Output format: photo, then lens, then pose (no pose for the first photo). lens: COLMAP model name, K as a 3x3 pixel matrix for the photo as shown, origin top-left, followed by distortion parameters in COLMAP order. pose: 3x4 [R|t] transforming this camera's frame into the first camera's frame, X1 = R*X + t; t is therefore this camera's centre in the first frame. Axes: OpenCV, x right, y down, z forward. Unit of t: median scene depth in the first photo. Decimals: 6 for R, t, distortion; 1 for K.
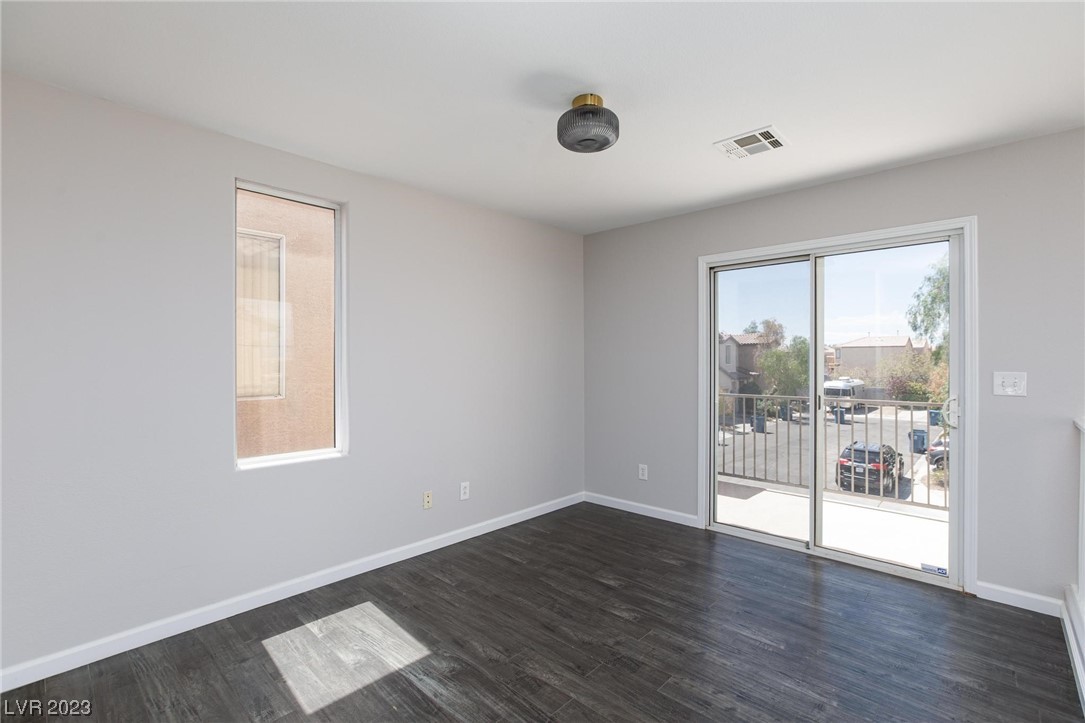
lens RADIAL K [[503.0, 0, 581.2], [0, 503.0, 361.0], [0, 0, 1]] dist [-0.000528, -0.000220]
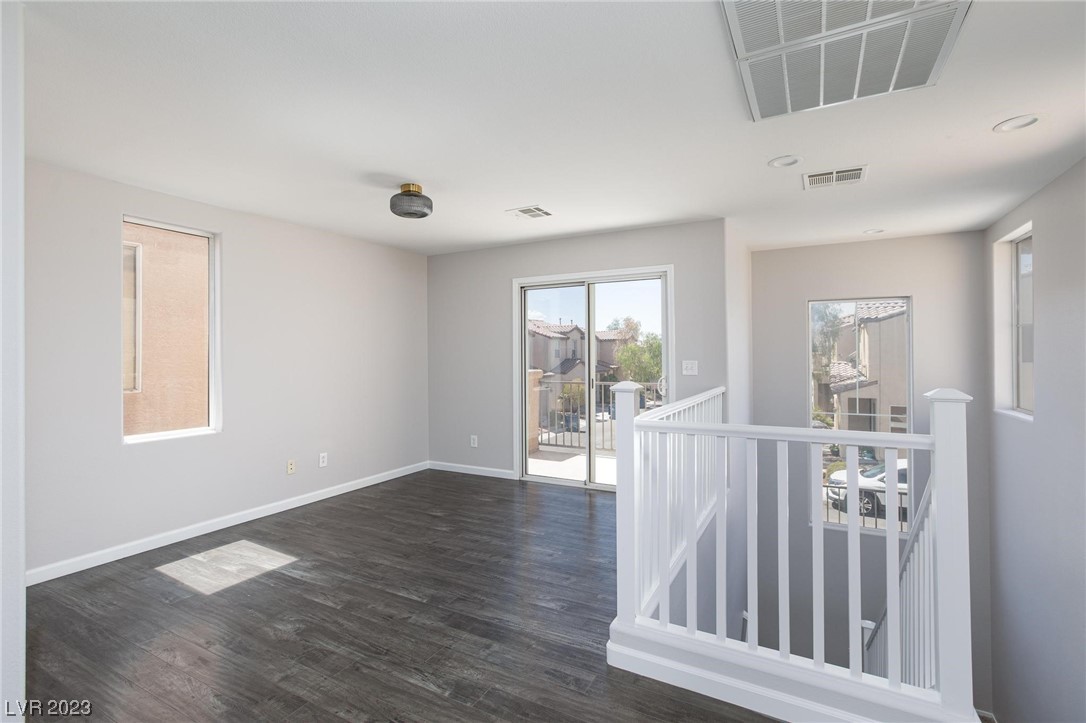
lens RADIAL K [[487.1, 0, 581.0], [0, 487.1, 350.1], [0, 0, 1]] dist [-0.001841, 0.007697]
pose [[0.966441, -0.004175, 0.256856, 0.081857], [0.007251, 0.999913, -0.011030, 0.001061], [-0.256787, 0.012522, 0.966387, -0.356259]]
